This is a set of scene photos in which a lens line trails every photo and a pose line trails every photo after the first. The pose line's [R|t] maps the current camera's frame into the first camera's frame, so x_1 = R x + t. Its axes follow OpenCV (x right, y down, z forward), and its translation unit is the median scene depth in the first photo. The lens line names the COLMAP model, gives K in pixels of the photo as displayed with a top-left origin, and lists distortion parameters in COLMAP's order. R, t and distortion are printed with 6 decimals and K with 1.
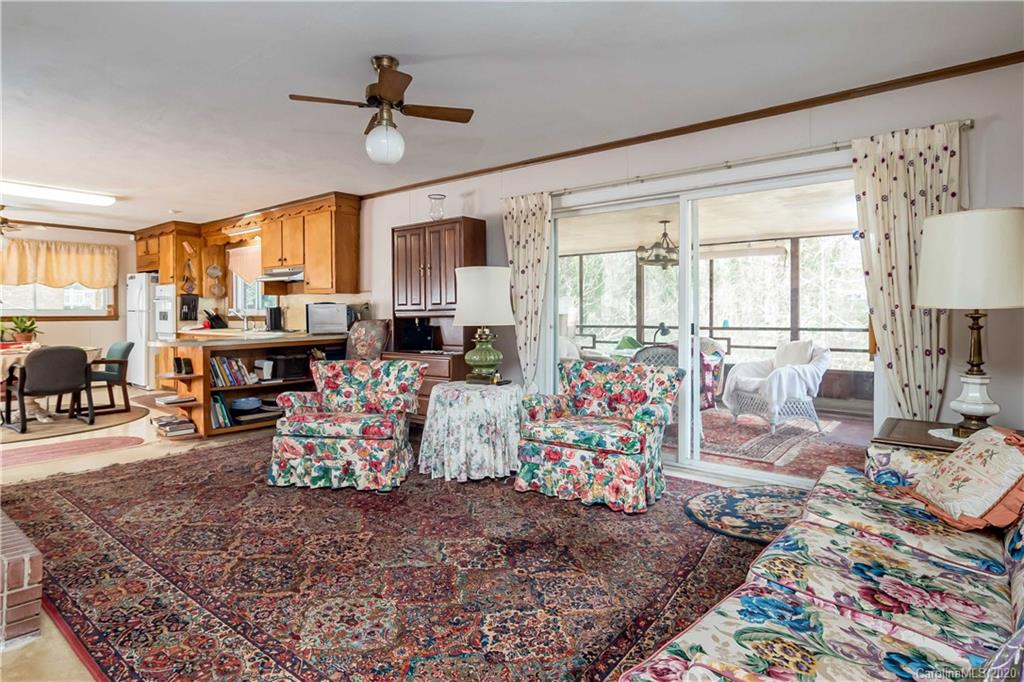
lens RADIAL K [[551.3, 0, 506.0], [0, 551.3, 318.6], [0, 0, 1]] dist [-0.001540, 0.000294]
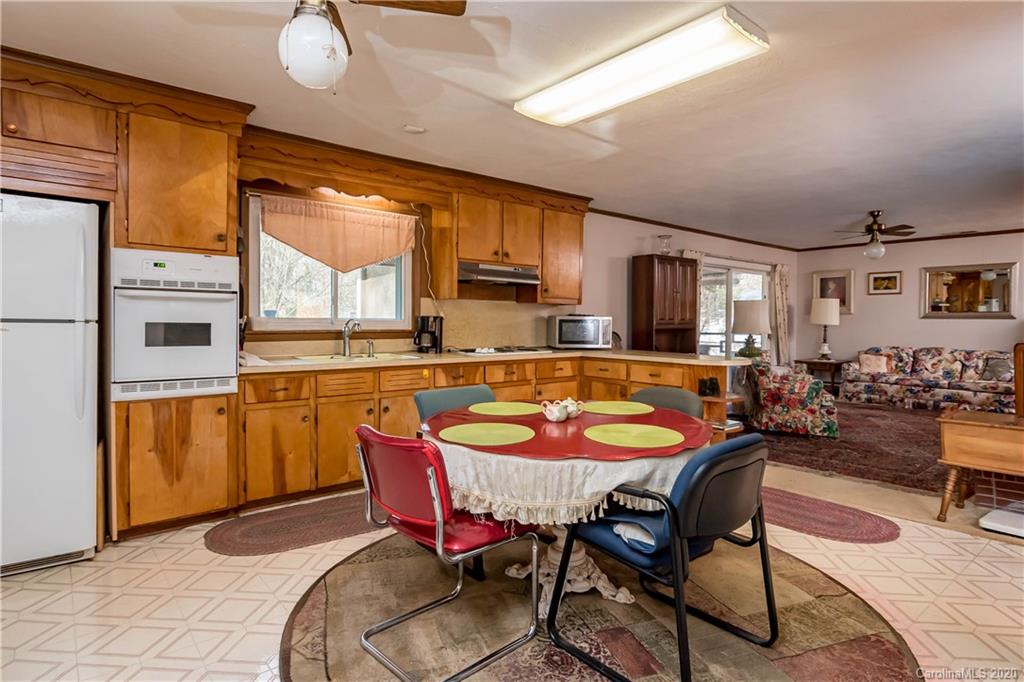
lens RADIAL K [[551.3, 0, 506.0], [0, 551.3, 318.6], [0, 0, 1]] dist [-0.001540, 0.000294]
pose [[0.214315, 0.006914, 0.976740, -1.539659], [0.004216, 0.999959, -0.008004, -0.018960], [-0.976756, 0.005833, 0.214277, 1.142414]]
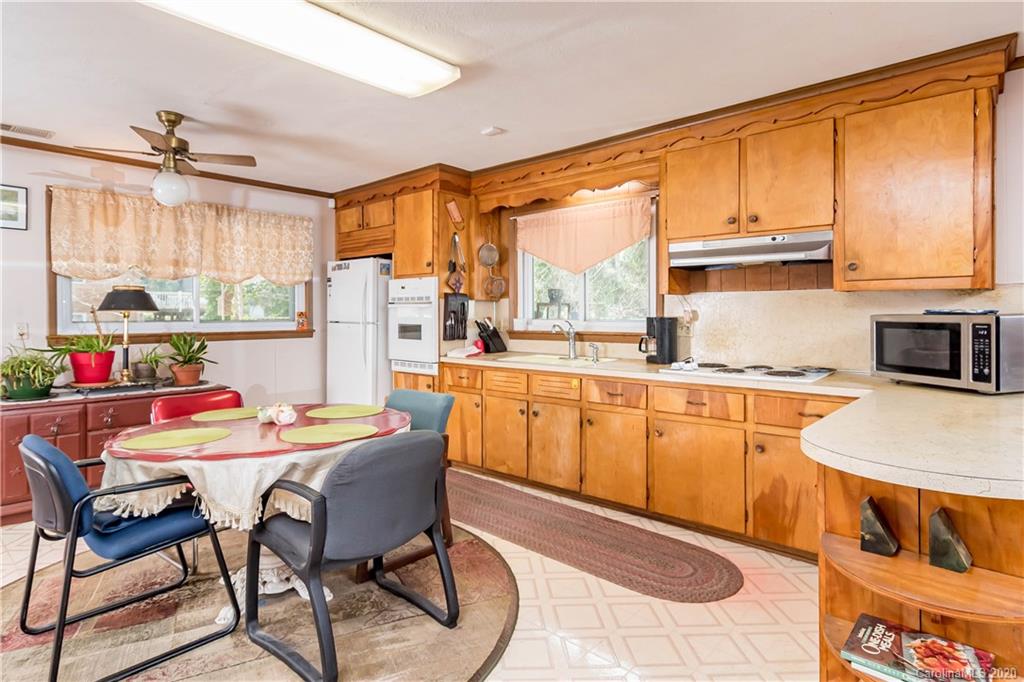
lens RADIAL K [[551.3, 0, 506.0], [0, 551.3, 318.6], [0, 0, 1]] dist [-0.001540, 0.000294]
pose [[0.998082, 0.000168, -0.061908, -0.792484], [-0.000392, 0.999993, -0.003603, -0.026666], [0.061907, 0.003621, 0.998075, 0.701732]]
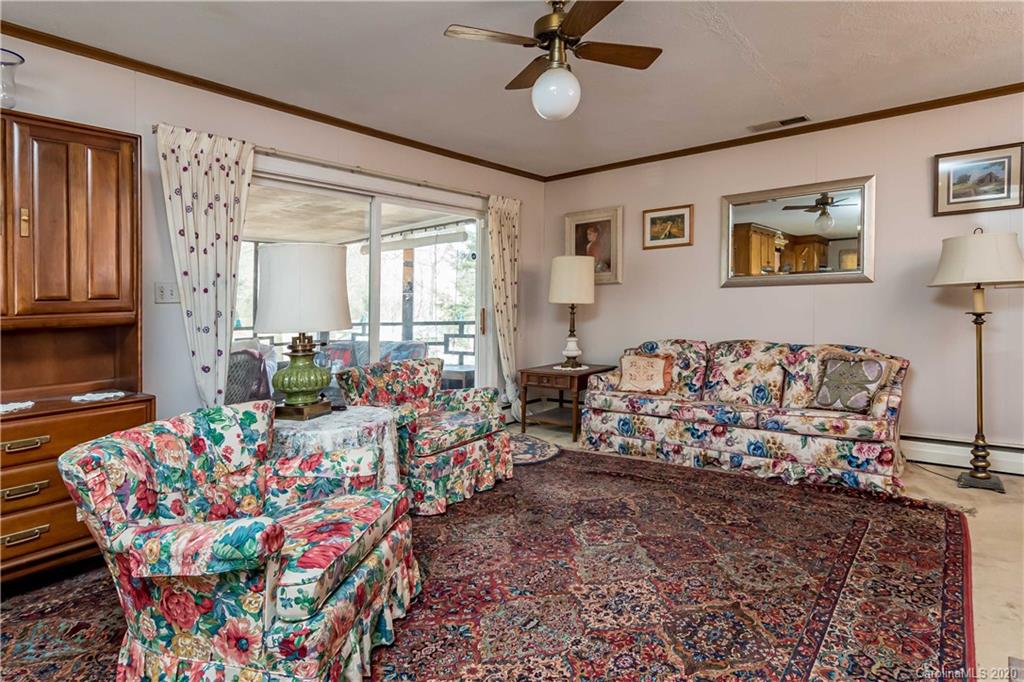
lens RADIAL K [[534.4, 0, 513.4], [0, 534.4, 327.4], [0, 0, 1]] dist [-0.002228, -0.000564]
pose [[0.019483, -0.038111, 0.999084, -0.592812], [0.033587, 0.998734, 0.037443, -0.006864], [-0.999246, 0.032827, 0.020738, 0.629045]]
